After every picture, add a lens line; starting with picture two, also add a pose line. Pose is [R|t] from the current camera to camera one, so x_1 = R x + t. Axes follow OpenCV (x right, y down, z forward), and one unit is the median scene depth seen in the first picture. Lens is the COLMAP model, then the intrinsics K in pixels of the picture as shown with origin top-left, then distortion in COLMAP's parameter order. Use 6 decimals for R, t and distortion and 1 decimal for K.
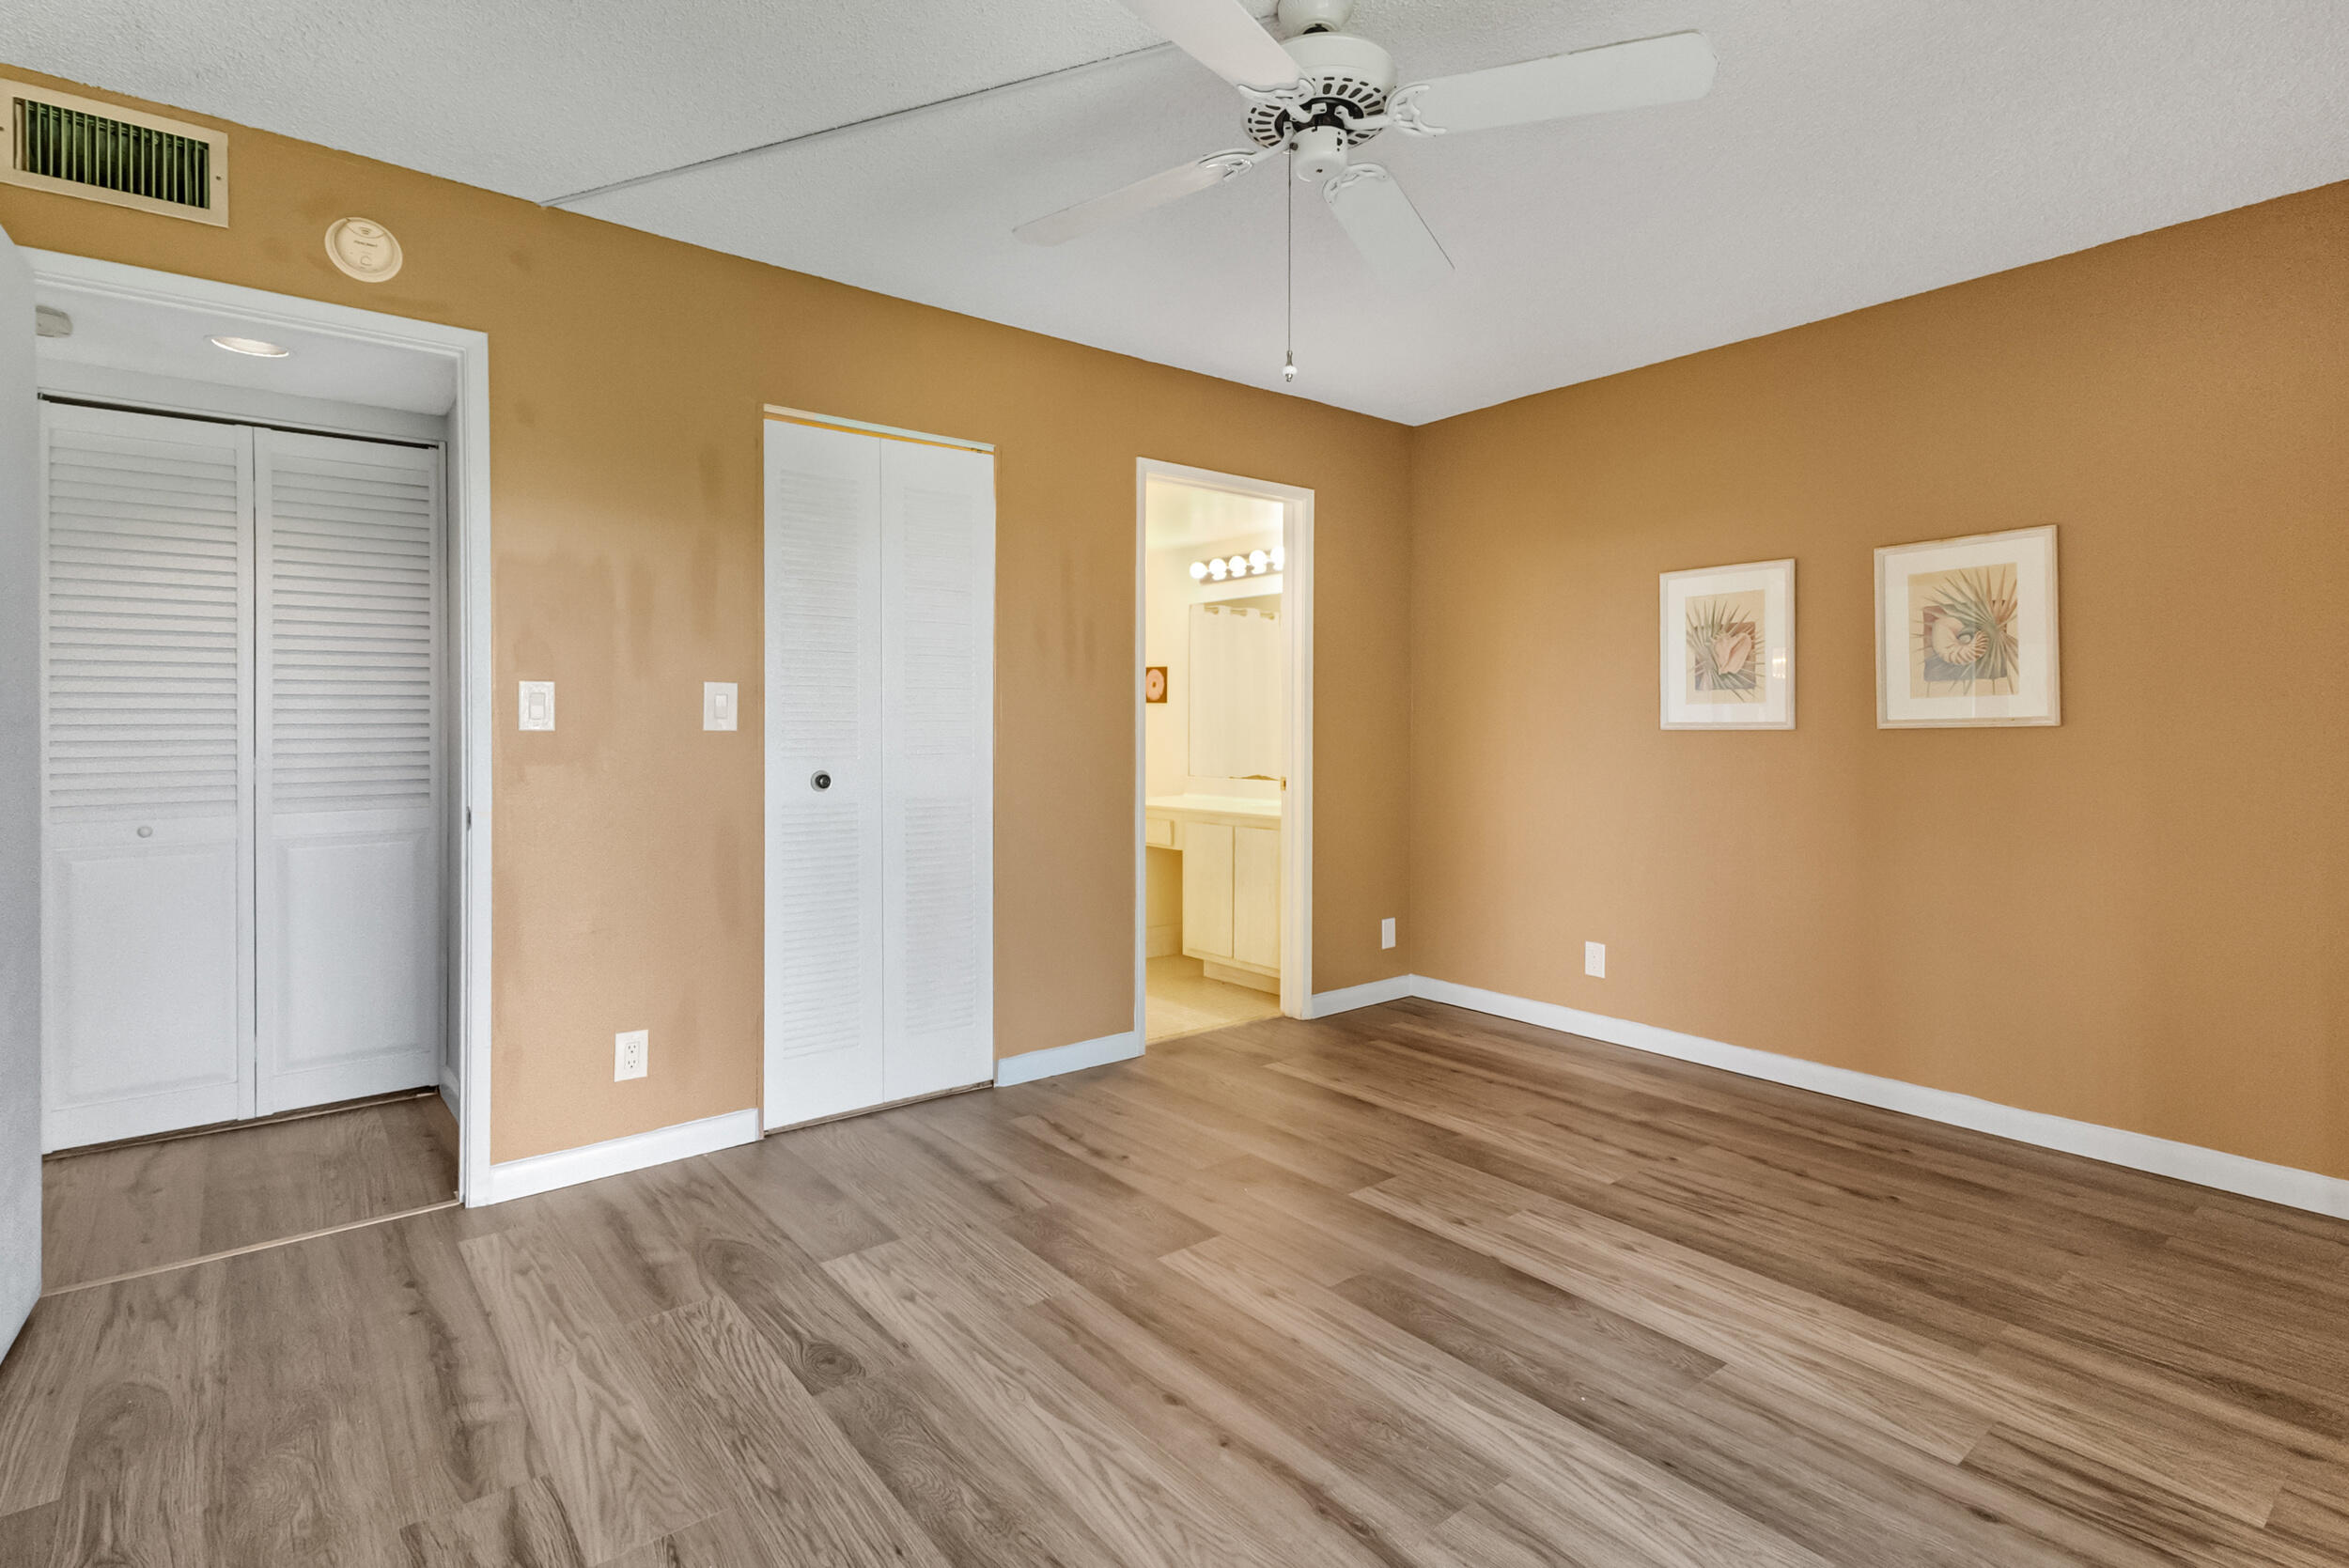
lens RADIAL K [[1156.1, 0, 1176.0], [0, 1156.1, 735.3], [0, 0, 1]] dist [0.025810, -0.000392]
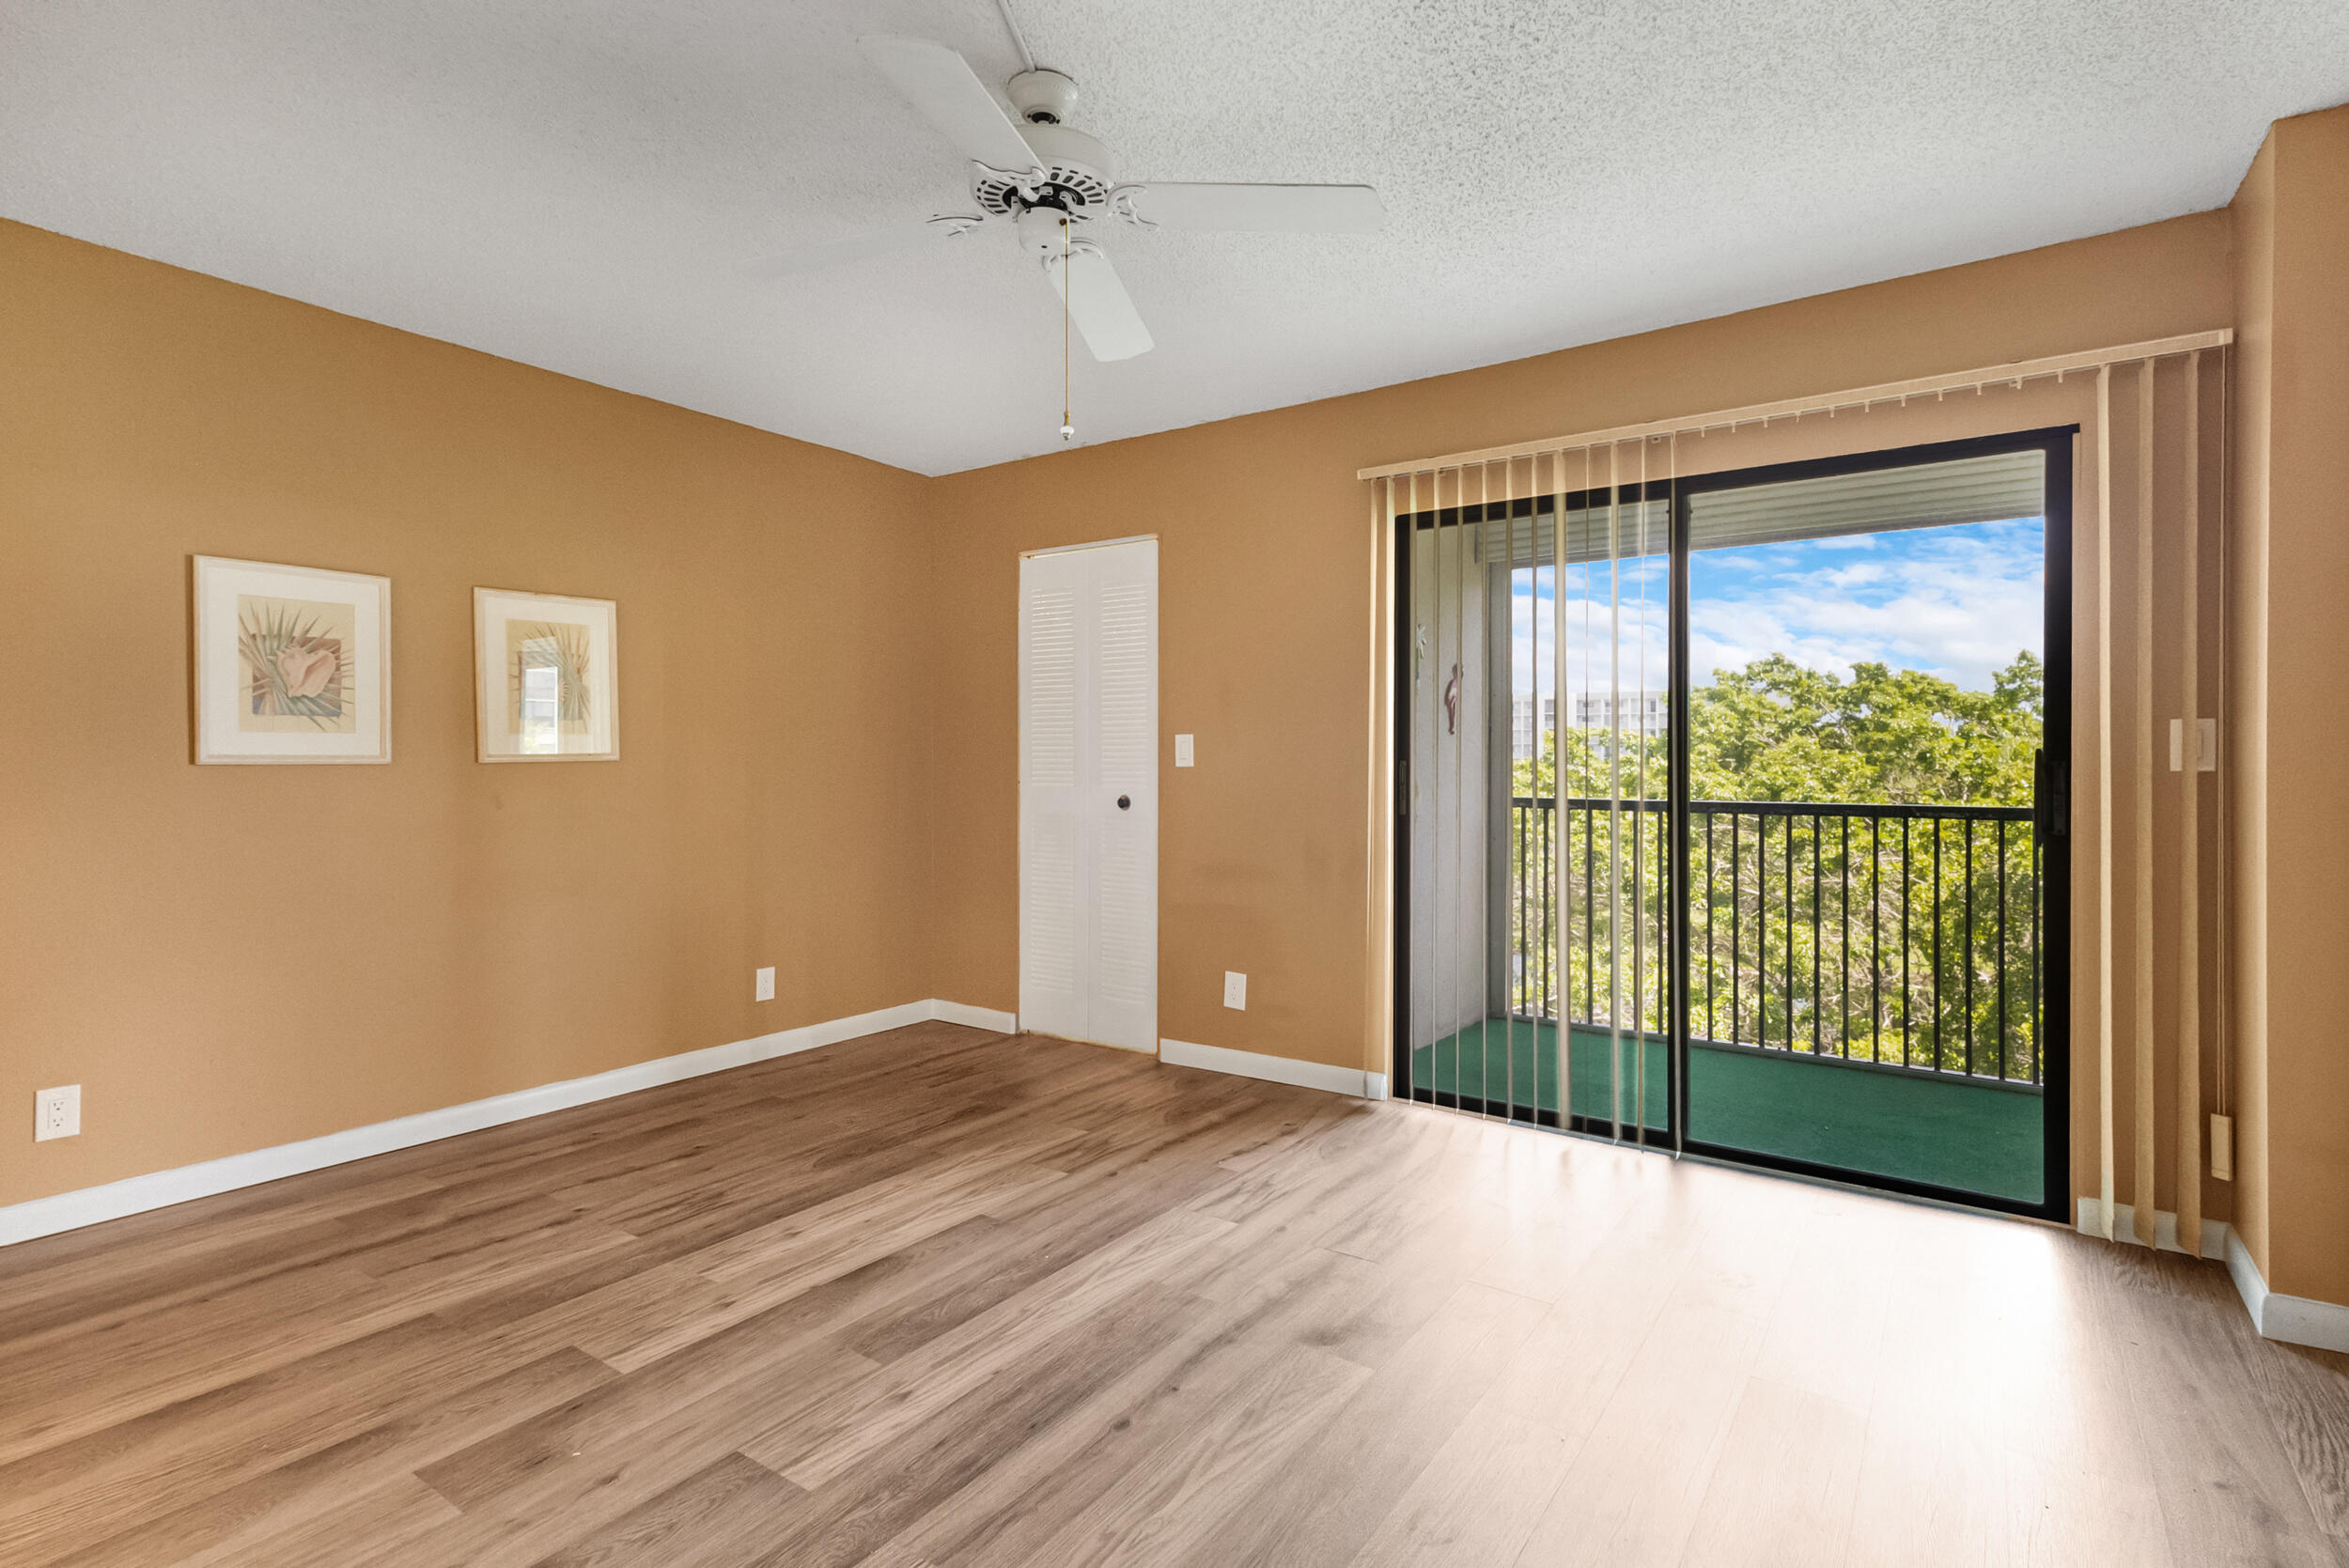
lens RADIAL K [[1156.1, 0, 1176.0], [0, 1156.1, 735.3], [0, 0, 1]] dist [0.025810, -0.000392]
pose [[-0.286295, 0.021547, 0.957899, -0.730430], [0.005036, 0.999767, -0.020983, -0.006132], [-0.958128, -0.001183, -0.286336, 0.908976]]
